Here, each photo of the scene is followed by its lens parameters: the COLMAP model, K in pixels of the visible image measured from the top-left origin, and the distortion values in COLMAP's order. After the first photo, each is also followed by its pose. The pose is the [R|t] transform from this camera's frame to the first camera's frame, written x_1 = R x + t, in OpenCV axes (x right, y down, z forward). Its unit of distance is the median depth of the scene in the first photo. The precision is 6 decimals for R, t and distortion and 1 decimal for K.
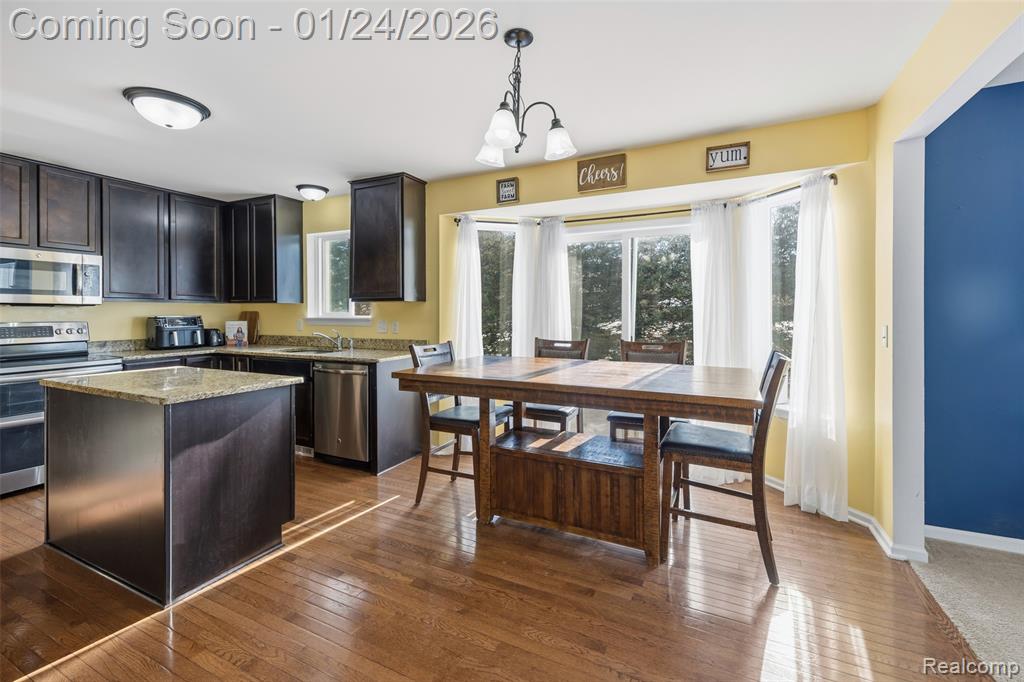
lens RADIAL K [[435.0, 0, 512.2], [0, 435.0, 313.8], [0, 0, 1]] dist [0.008383, -0.000163]
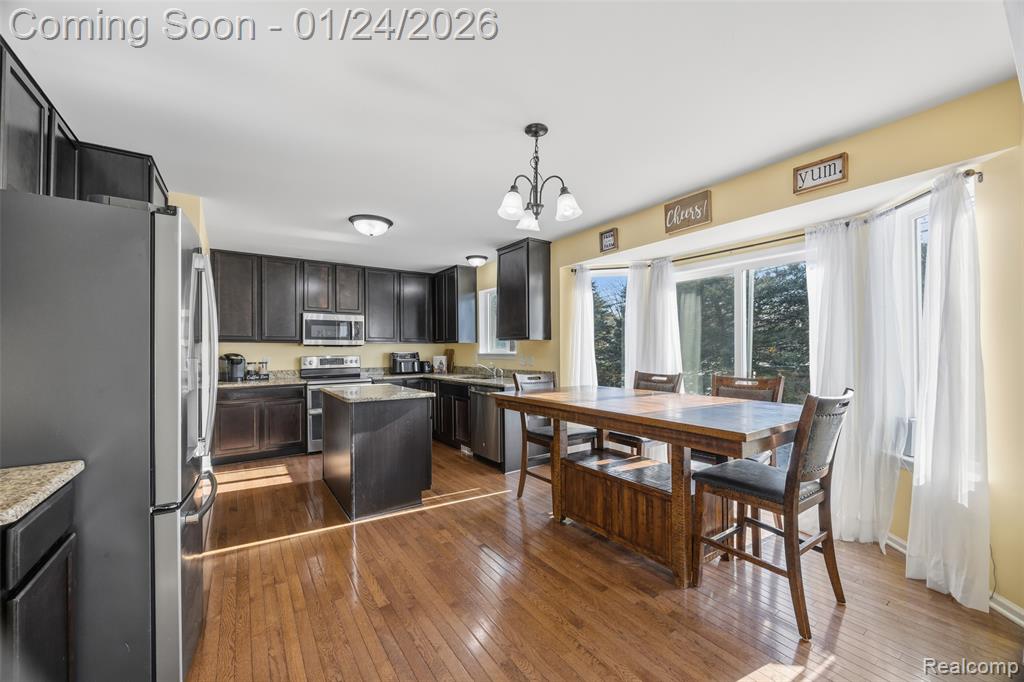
lens RADIAL K [[392.9, 0, 510.5], [0, 392.9, 349.8], [0, 0, 1]] dist [-0.000518, 0.000041]
pose [[0.874653, -0.005372, -0.484719, 0.258841], [0.002926, 0.999979, -0.005803, 0.006170], [0.484740, 0.003657, 0.874651, -0.016839]]
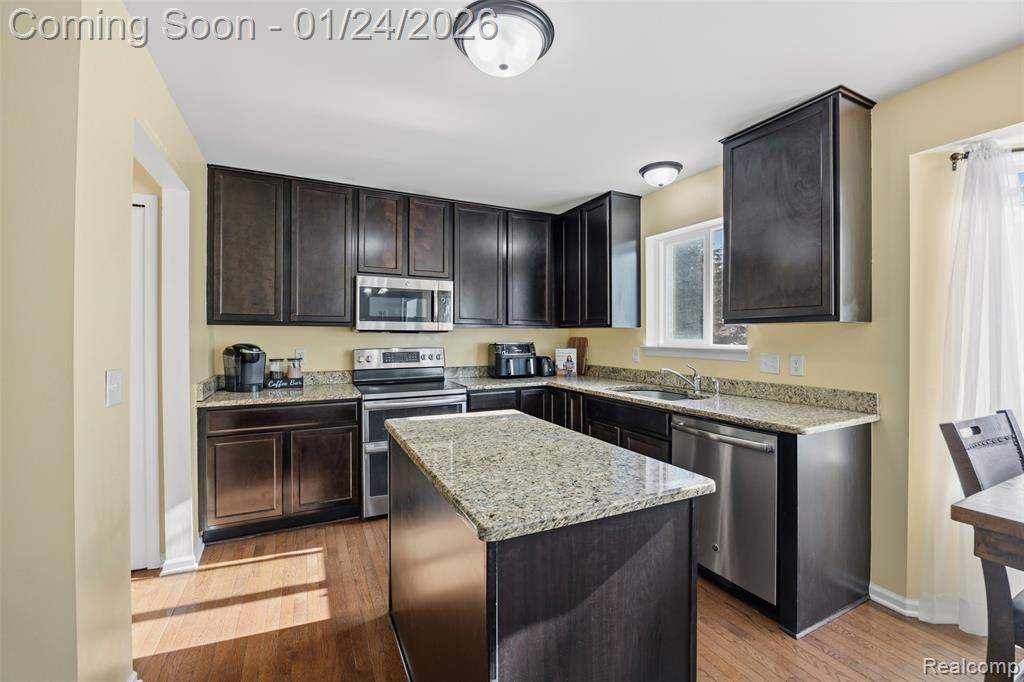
lens RADIAL K [[423.7, 0, 516.4], [0, 423.7, 337.5], [0, 0, 1]] dist [-0.010923, -0.000061]
pose [[0.796170, 0.003645, -0.605062, -0.258399], [-0.004443, 0.999990, 0.000178, -0.007438], [0.605056, 0.002547, 0.796179, 0.343539]]
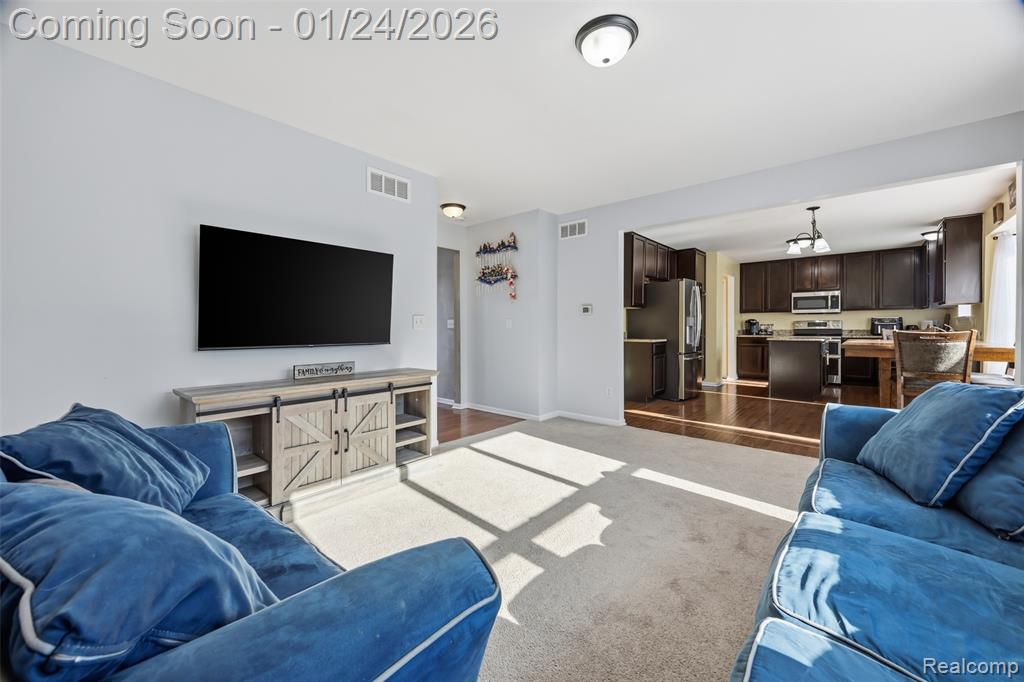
lens RADIAL K [[399.4, 0, 513.8], [0, 399.4, 332.1], [0, 0, 1]] dist [0.000190, -0.000131]
pose [[-0.258759, 0.016024, -0.965809, 1.497012], [0.000657, 0.999865, 0.016413, 0.045855], [0.965942, 0.003613, -0.258734, -0.075834]]
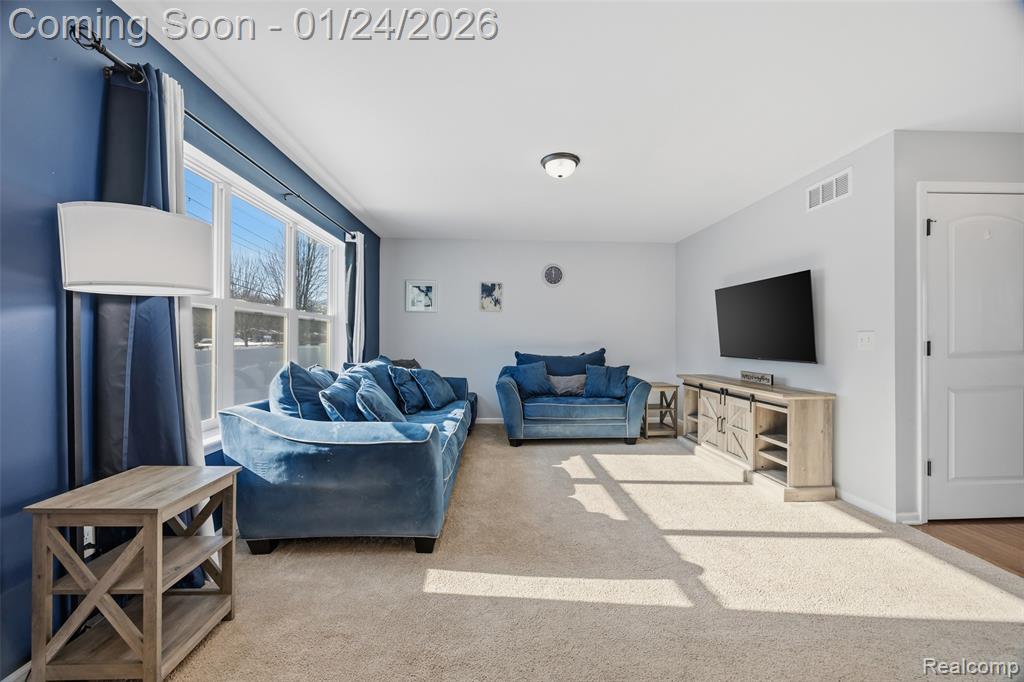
lens RADIAL K [[391.9, 0, 512.1], [0, 391.9, 346.4], [0, 0, 1]] dist [0.000000, -0.000023]
pose [[-0.480750, -0.013634, 0.876752, 0.283274], [0.002387, 0.999855, 0.016857, 0.034352], [-0.876855, 0.010196, -0.480647, 0.385212]]
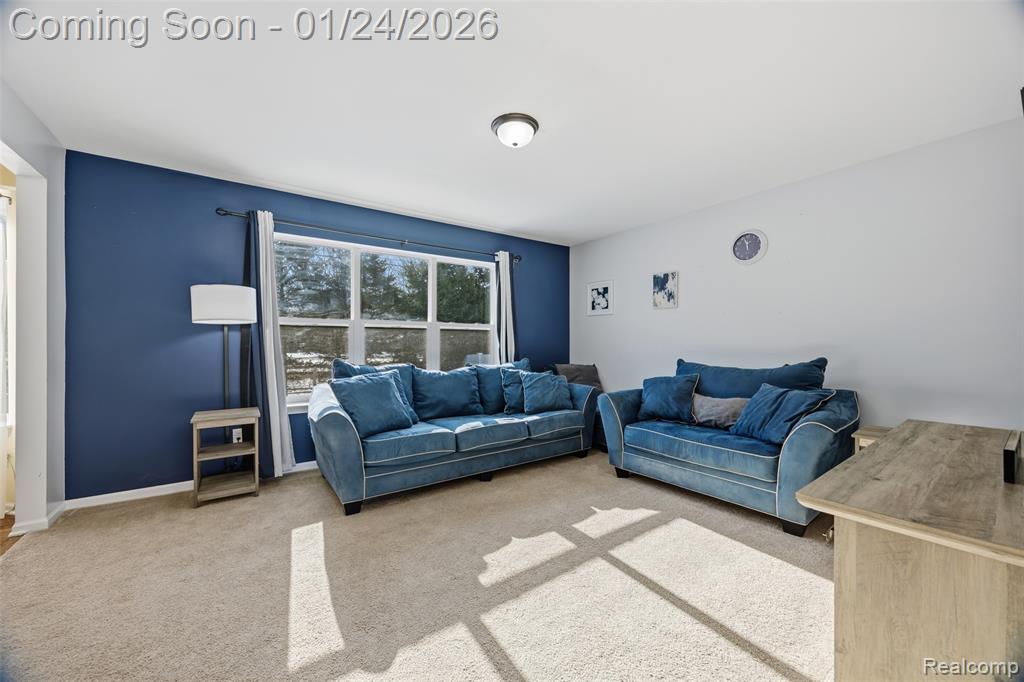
lens RADIAL K [[391.9, 0, 512.1], [0, 391.9, 346.4], [0, 0, 1]] dist [0.000000, -0.000023]
pose [[0.475468, 0.002078, 0.879730, 0.358733], [0.001299, 0.999994, -0.003065, 0.044139], [-0.879732, 0.002600, 0.475463, -0.401043]]
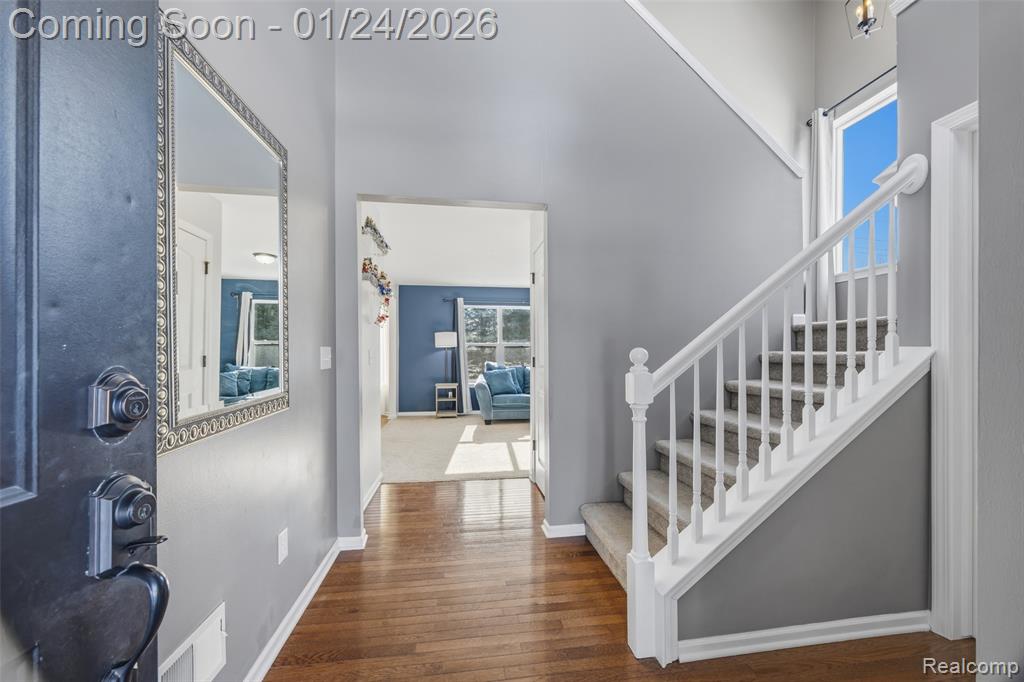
lens RADIAL K [[391.9, 0, 512.1], [0, 391.9, 346.4], [0, 0, 1]] dist [0.000000, -0.000023]
pose [[0.815590, 0.010444, 0.578536, -0.105325], [0.001780, 0.999787, -0.020559, 0.027381], [-0.578628, 0.017798, 0.815398, -1.344807]]
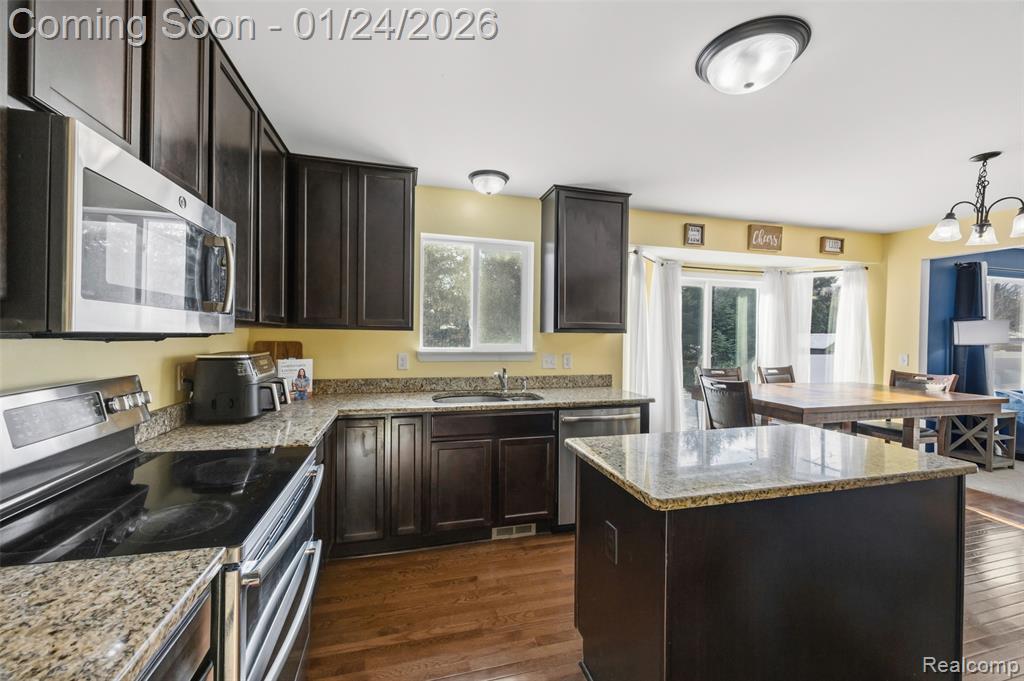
lens RADIAL K [[405.1, 0, 511.5], [0, 405.1, 336.3], [0, 0, 1]] dist [-0.000208, -0.000006]
pose [[0.749927, 0.006528, 0.661488, -1.028010], [-0.009982, 0.999949, 0.001448, -0.022938], [-0.661445, -0.007689, 0.749954, 0.532598]]
